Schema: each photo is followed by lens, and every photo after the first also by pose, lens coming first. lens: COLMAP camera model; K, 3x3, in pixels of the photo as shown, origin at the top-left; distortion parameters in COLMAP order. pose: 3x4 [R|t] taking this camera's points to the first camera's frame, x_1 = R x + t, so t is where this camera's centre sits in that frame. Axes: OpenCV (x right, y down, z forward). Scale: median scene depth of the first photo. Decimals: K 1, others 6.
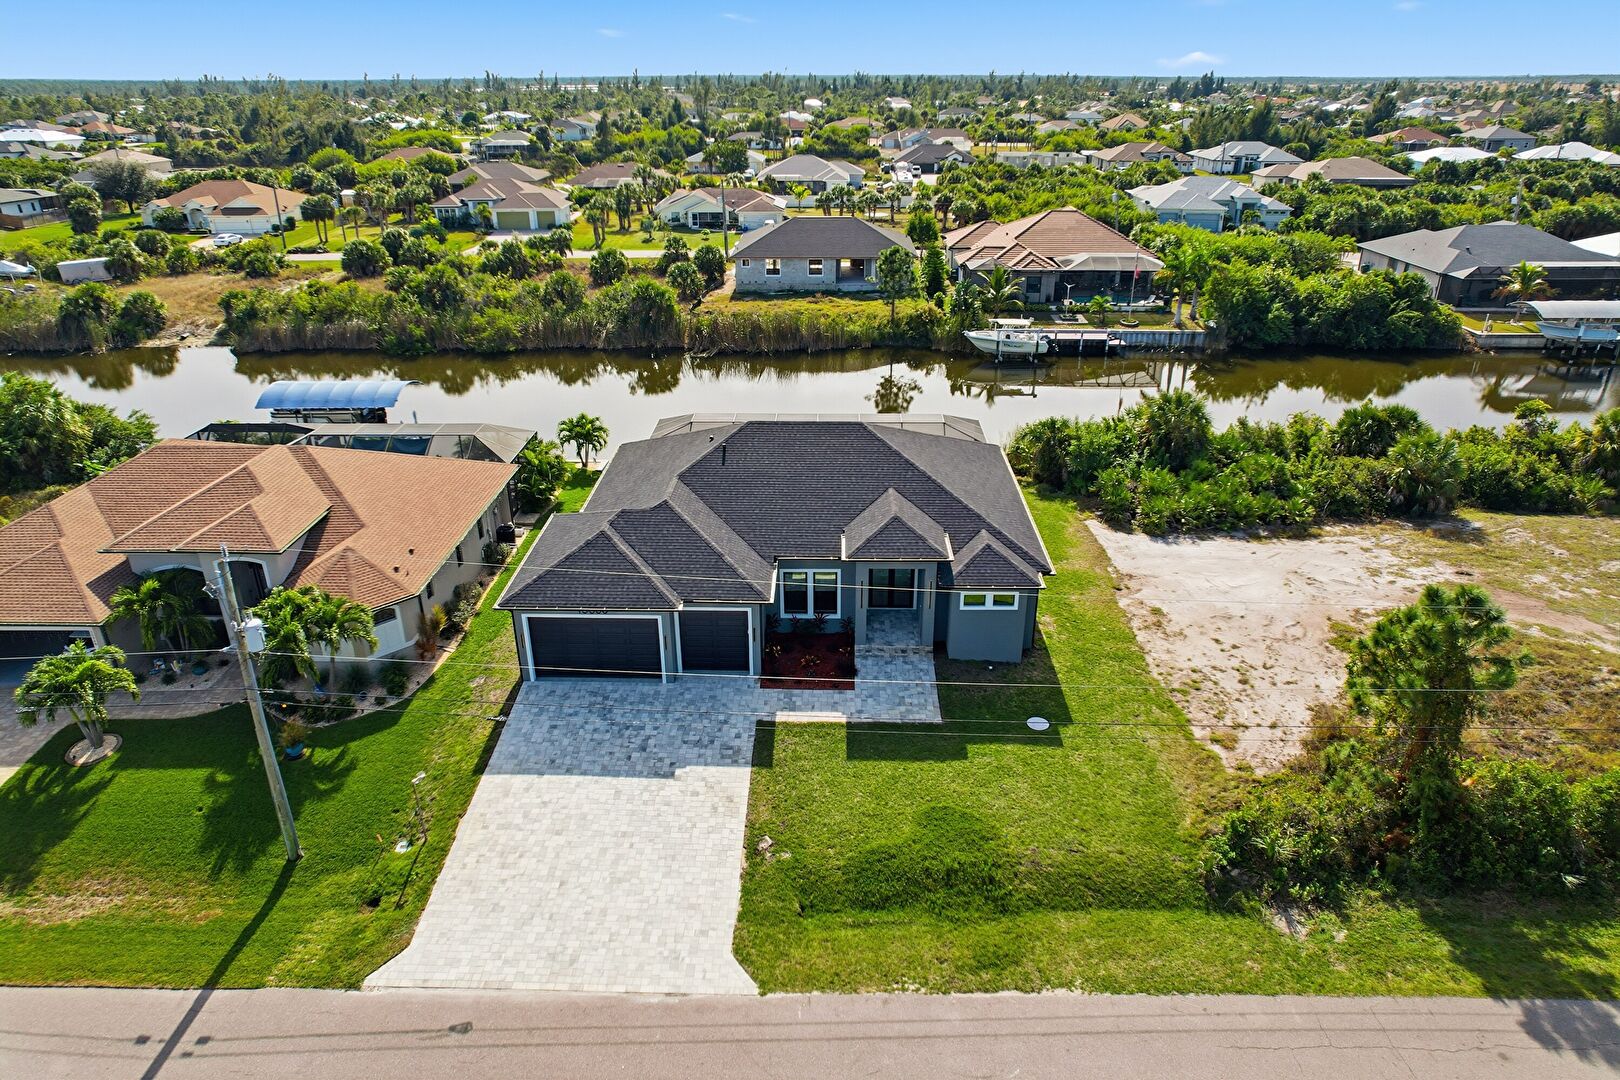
lens RADIAL K [[1038.7, 0, 815.2], [0, 1038.7, 515.4], [0, 0, 1]] dist [-0.060675, 0.046031]
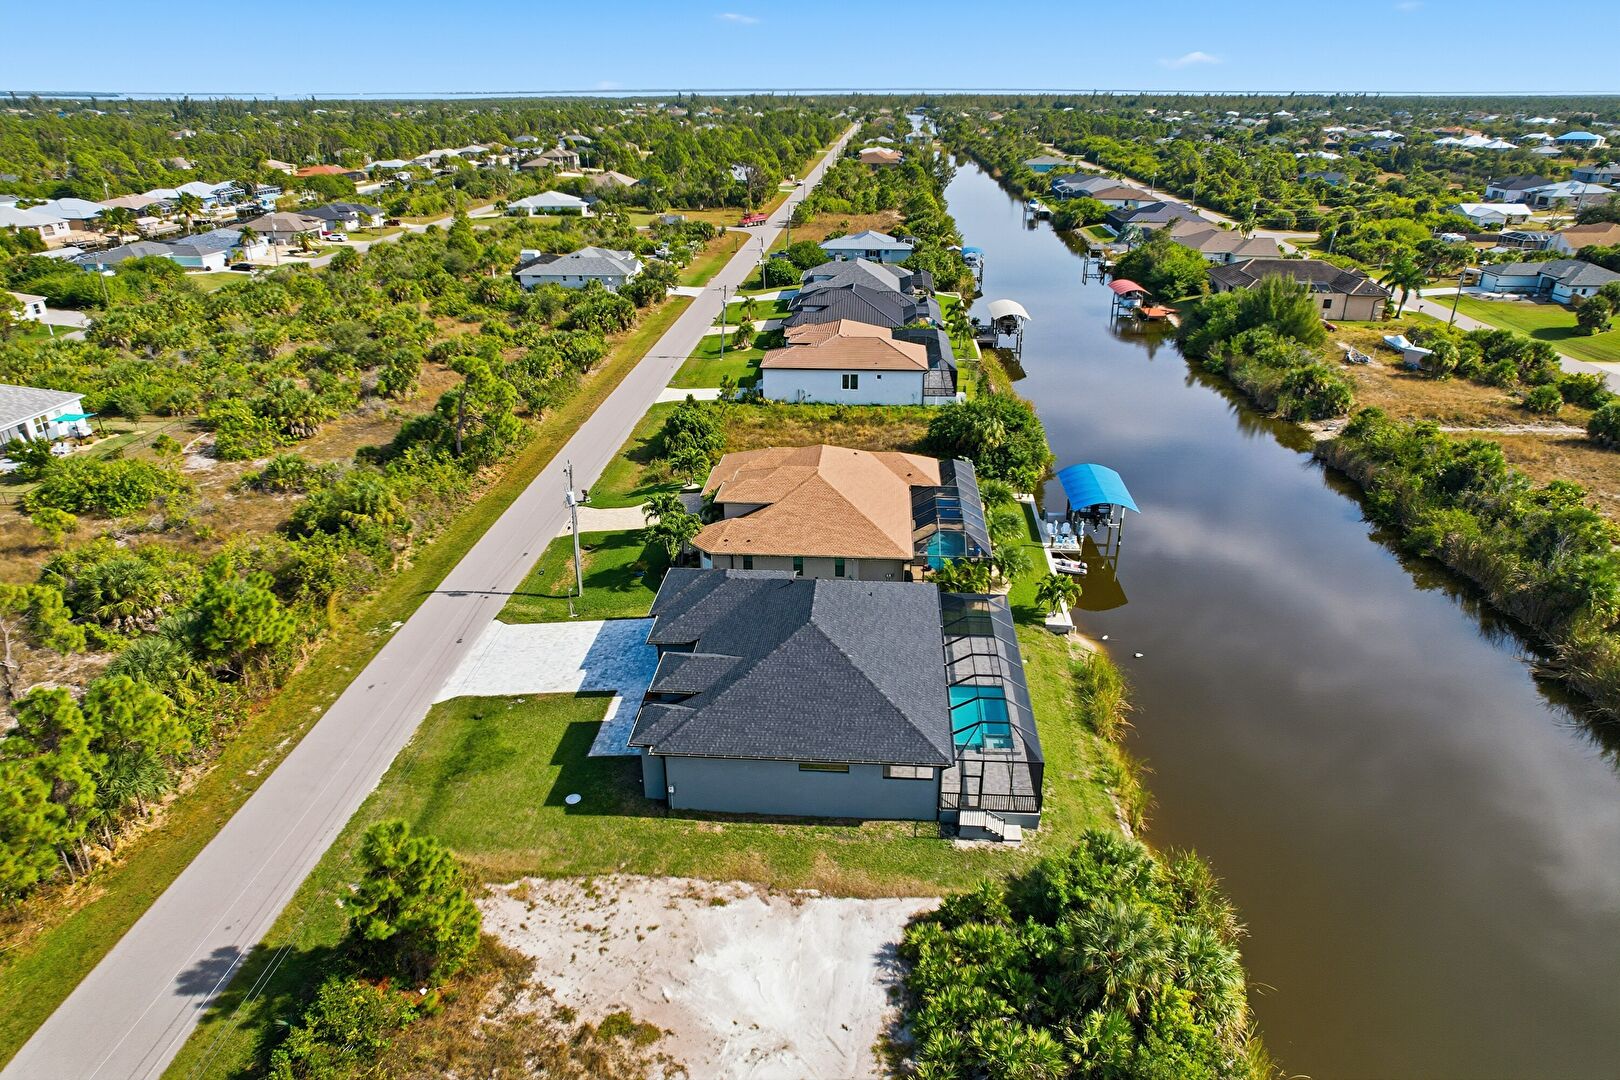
lens RADIAL K [[1038.7, 0, 815.2], [0, 1038.7, 515.4], [0, 0, 1]] dist [-0.060675, 0.046031]
pose [[-0.045919, 0.388140, -0.920456, 1.278320], [-0.394858, 0.839337, 0.373632, -0.744077], [0.917594, 0.380606, 0.114718, 0.935903]]
